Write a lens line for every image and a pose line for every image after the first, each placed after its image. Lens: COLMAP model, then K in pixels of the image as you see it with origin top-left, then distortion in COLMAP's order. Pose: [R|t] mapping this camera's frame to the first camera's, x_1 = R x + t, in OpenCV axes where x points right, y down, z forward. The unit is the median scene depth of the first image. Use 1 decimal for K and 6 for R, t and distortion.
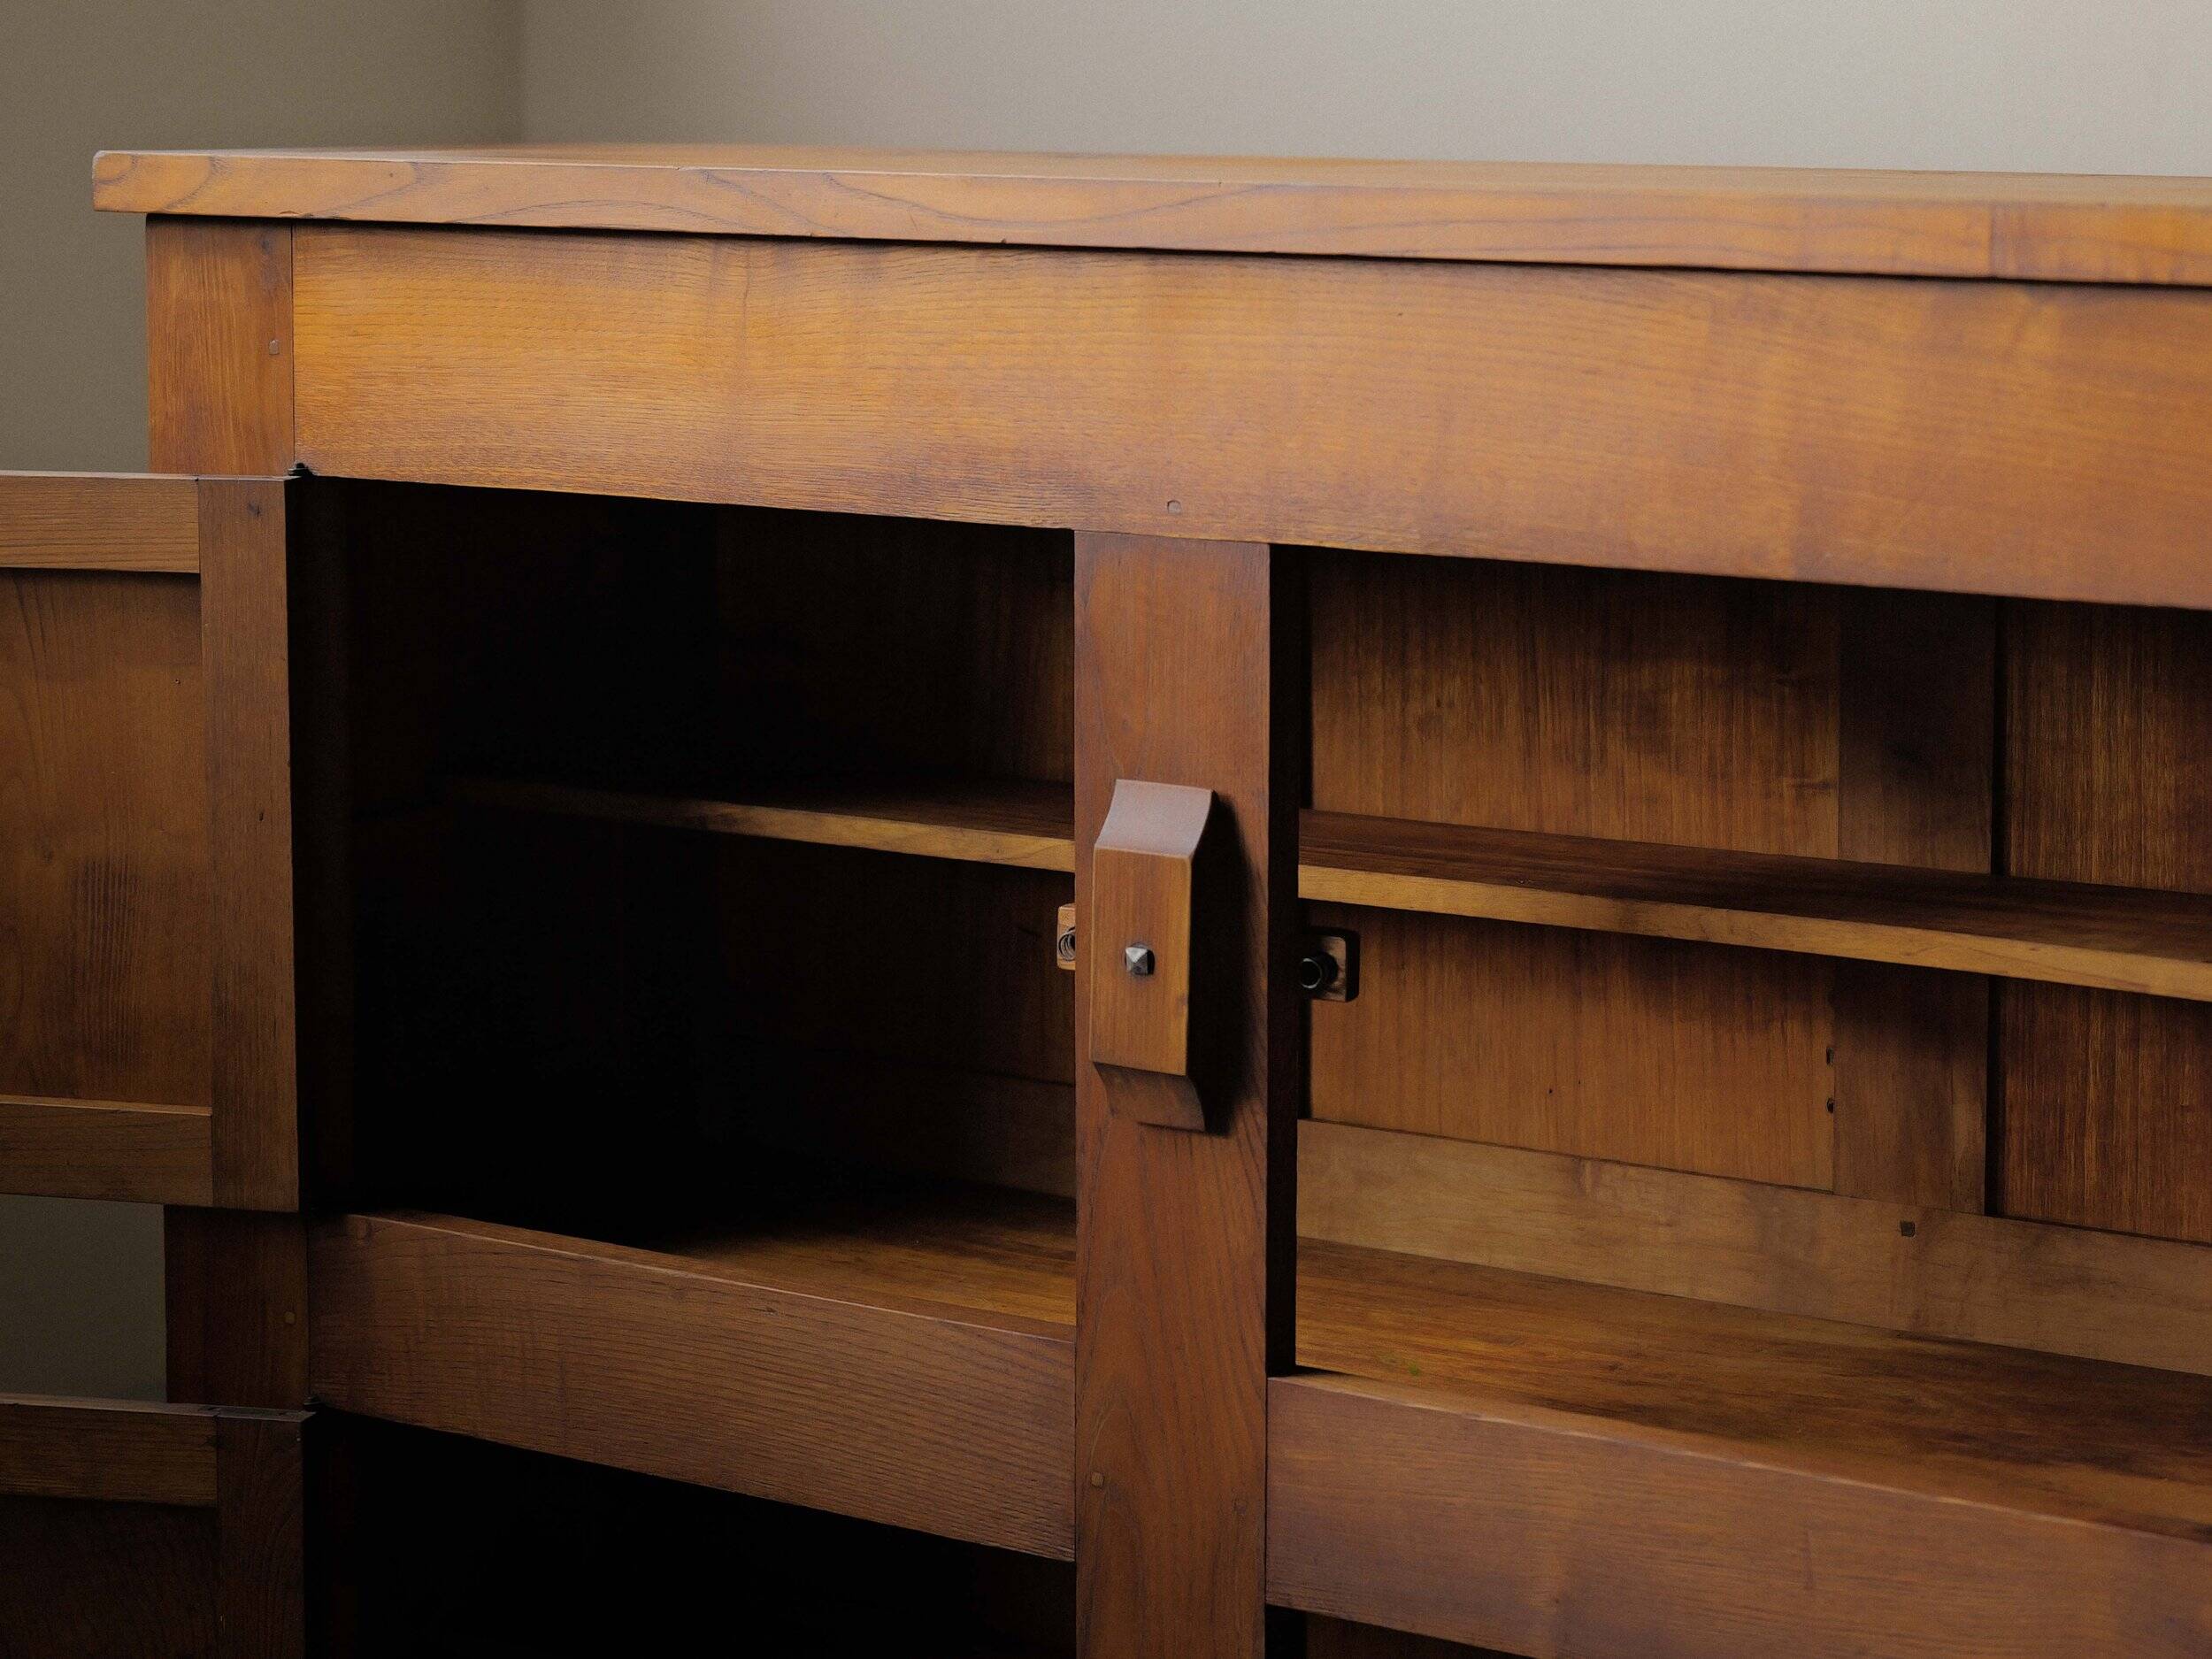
lens RADIAL K [[4630.9, 0, 1473.7], [0, 4630.9, 576.4], [0, 0, 1]] dist [-0.037388, 0.162640]
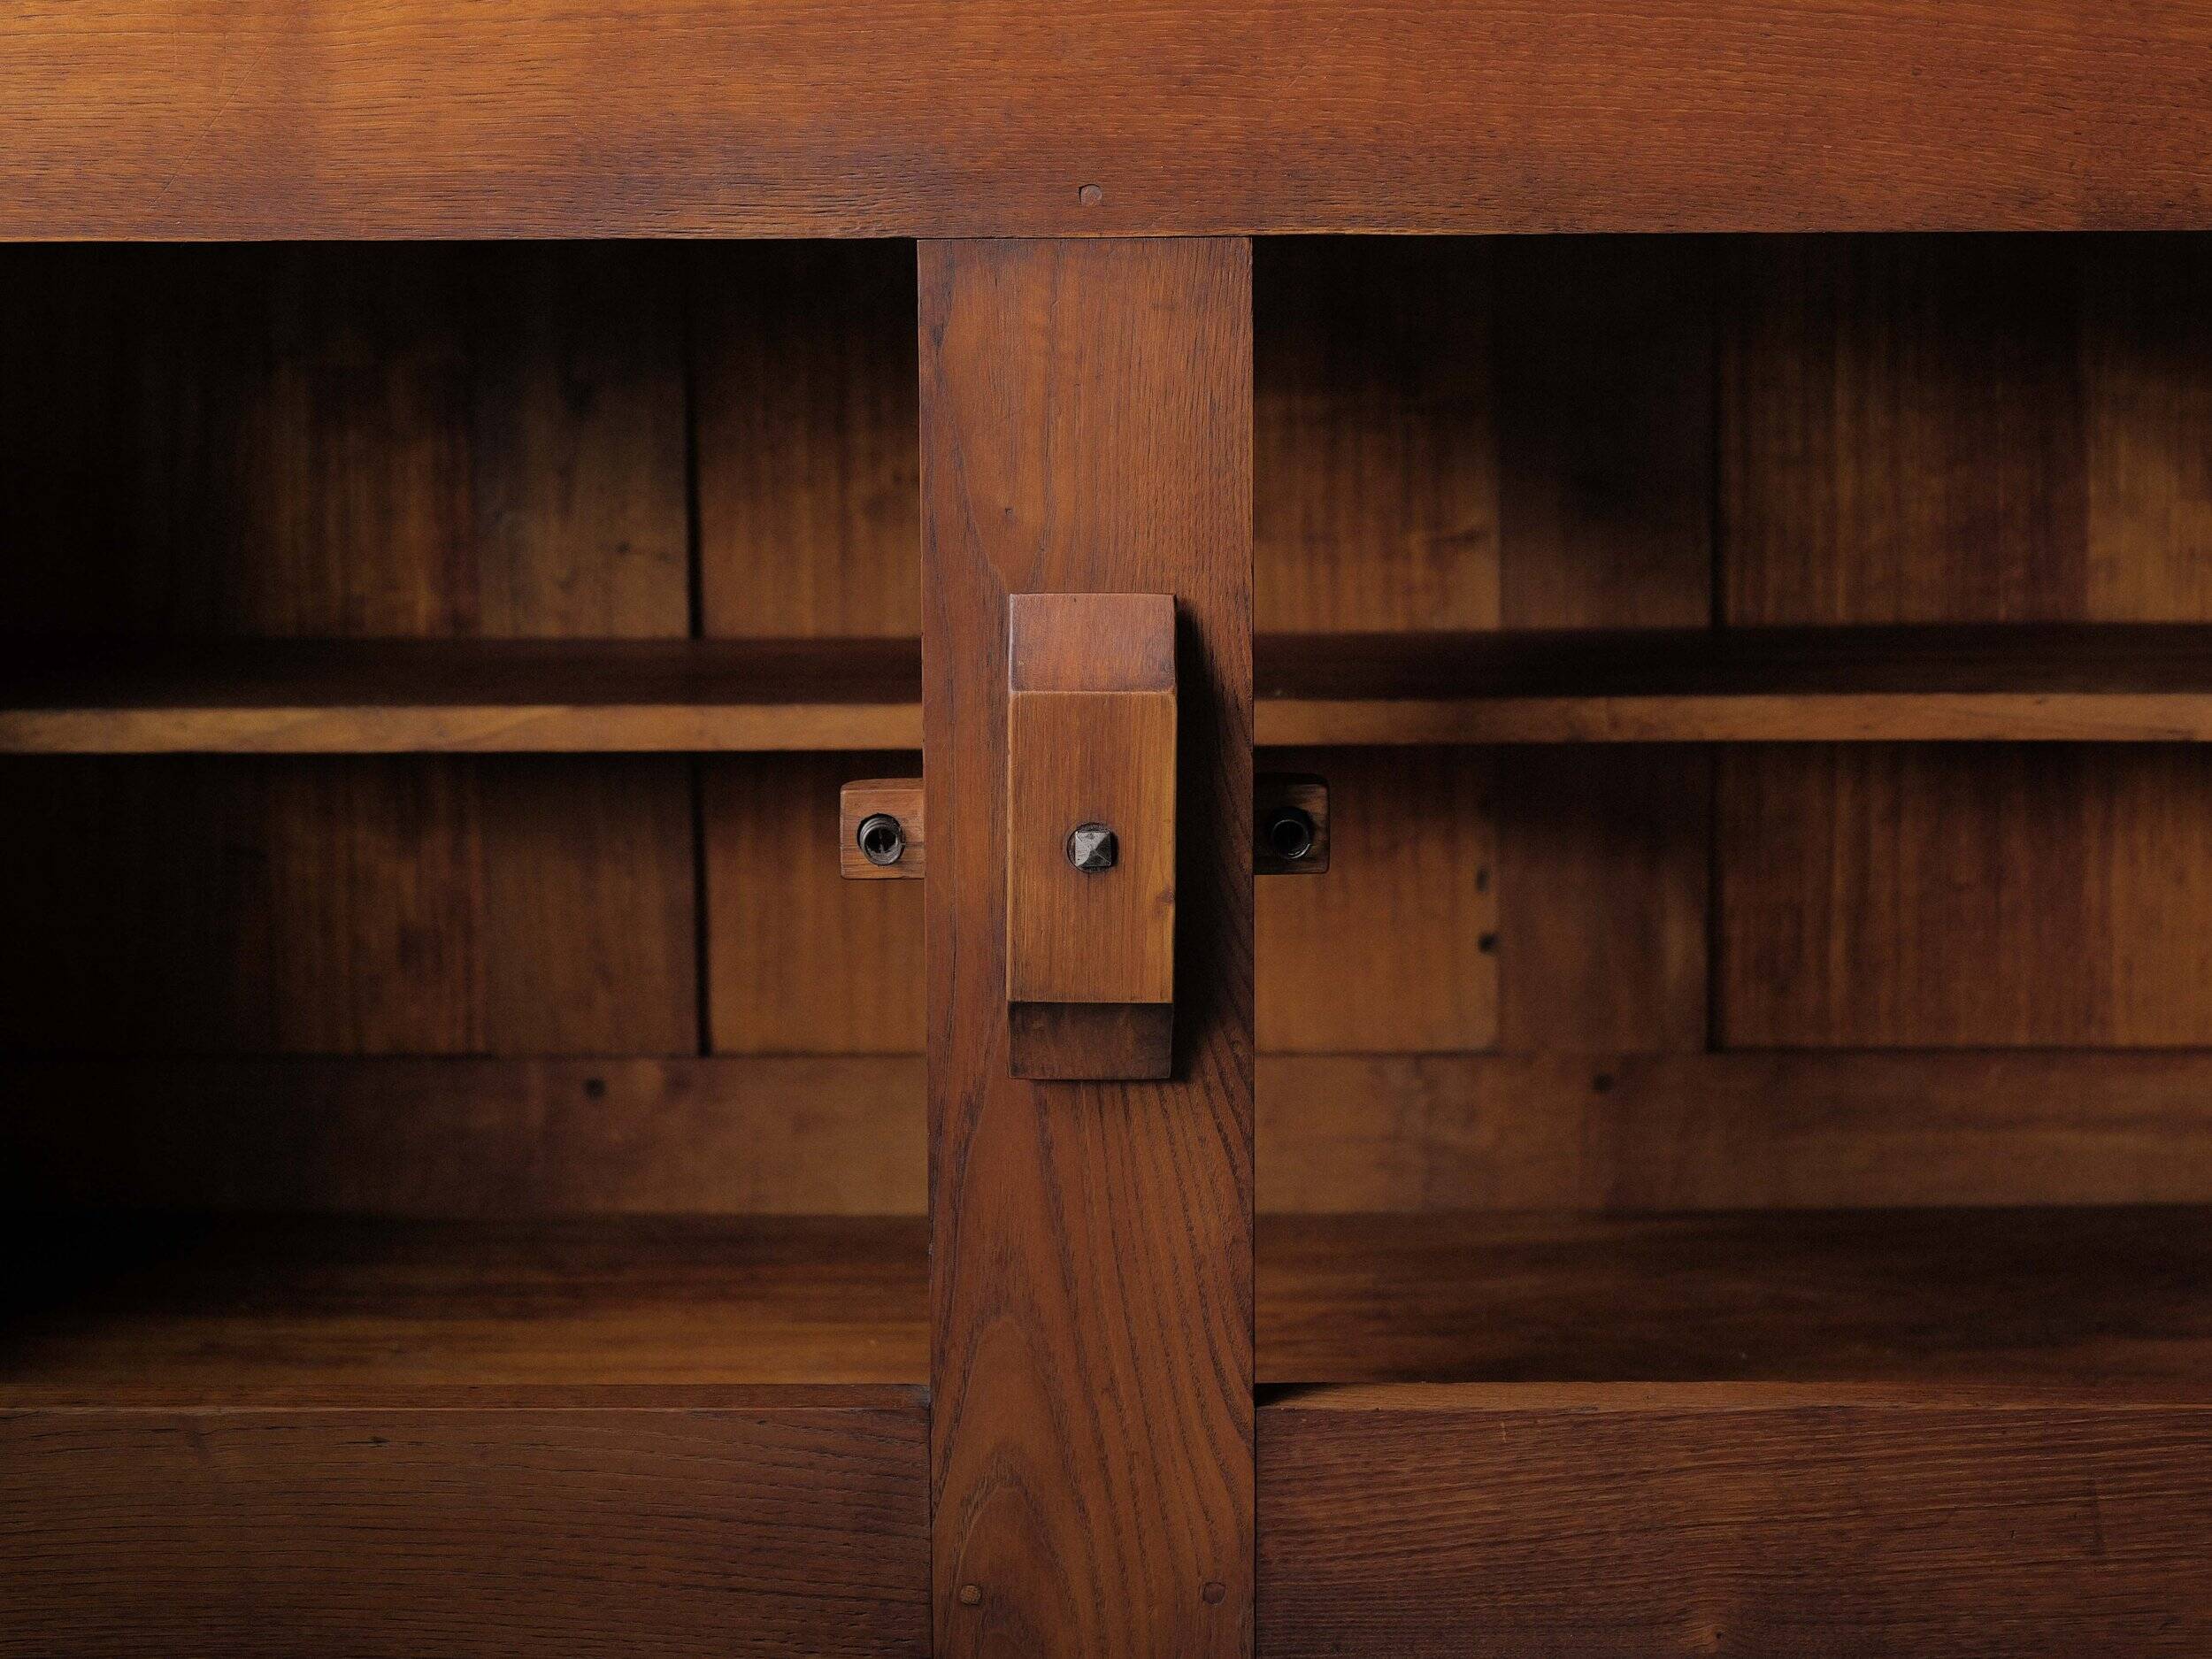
lens RADIAL K [[4601.8, 0, 998.7], [0, 4601.8, 521.4], [0, 0, 1]] dist [-0.026500, 0.018432]
pose [[0.872322, -0.082961, 0.481843, -0.377128], [0.068468, 0.996516, 0.047620, 0.000084], [-0.484115, -0.008549, 0.874963, 0.367021]]
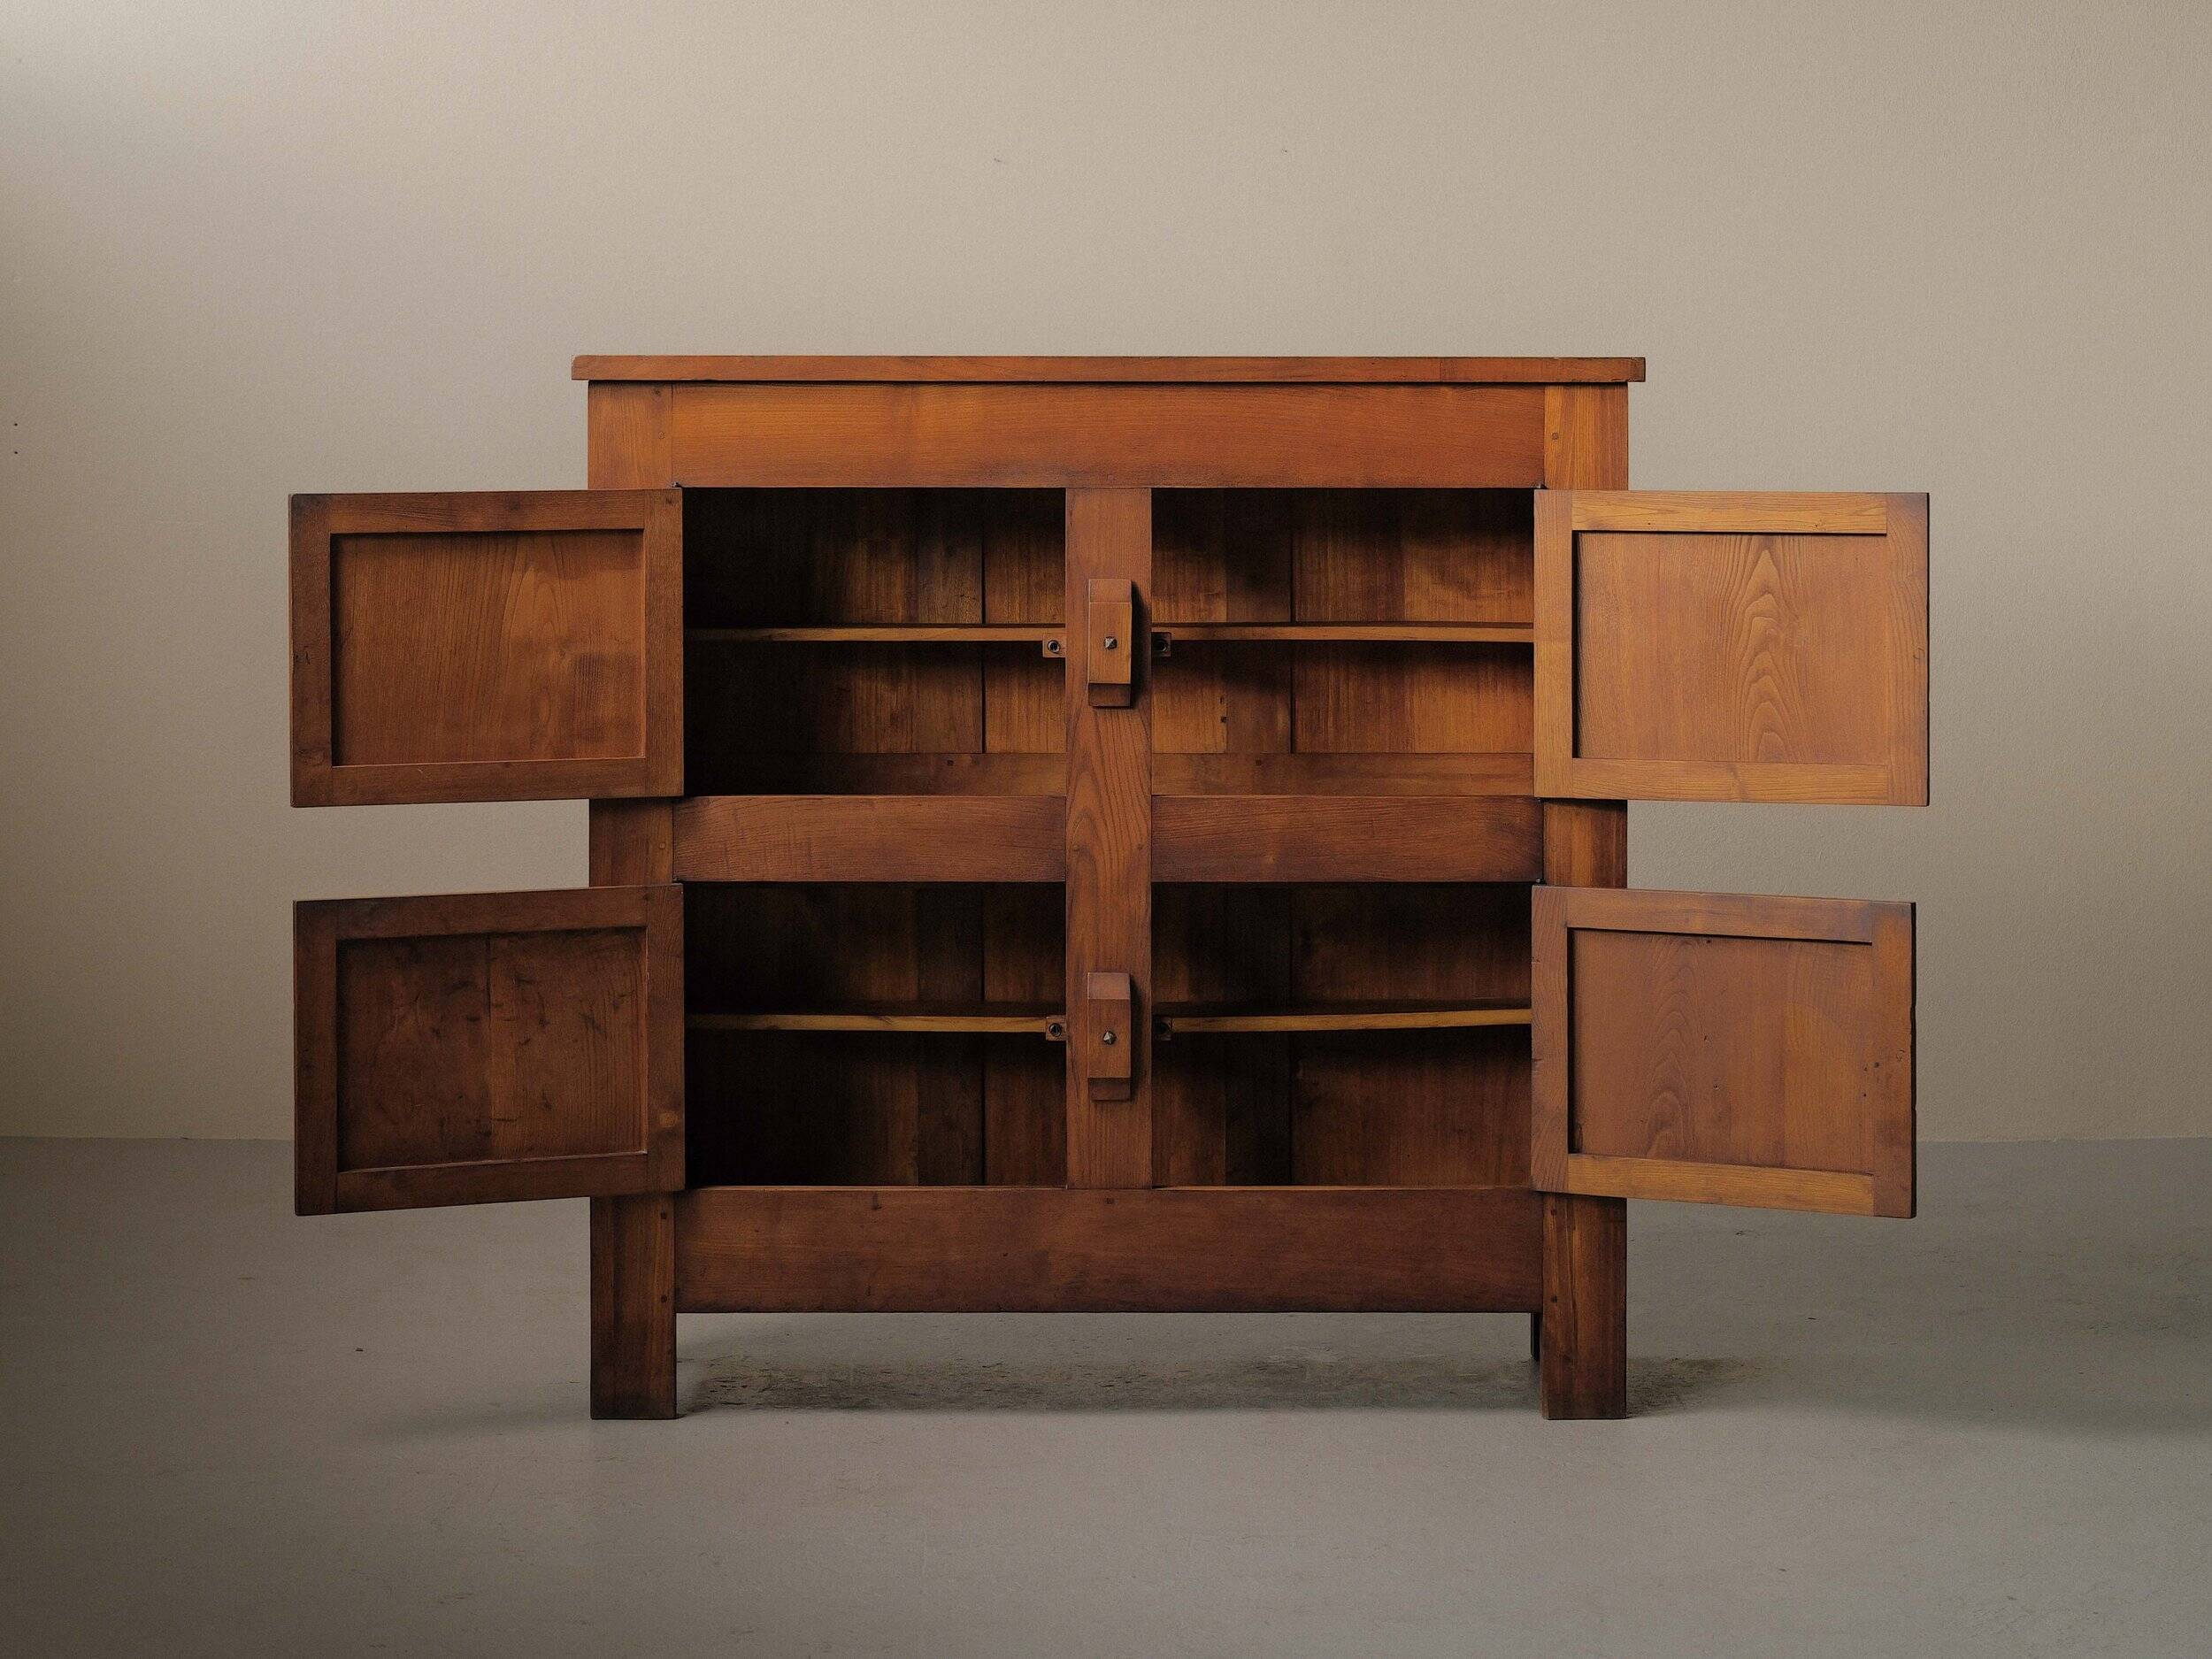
lens RADIAL K [[4781.0, 0, 1075.5], [0, 4781.0, 773.0], [0, 0, 1]] dist [0.012769, 0.094767]
pose [[0.854941, -0.051093, 0.516202, -1.410986], [0.063541, 0.997958, -0.006461, 0.160776], [-0.514818, 0.038324, 0.856442, -1.275166]]
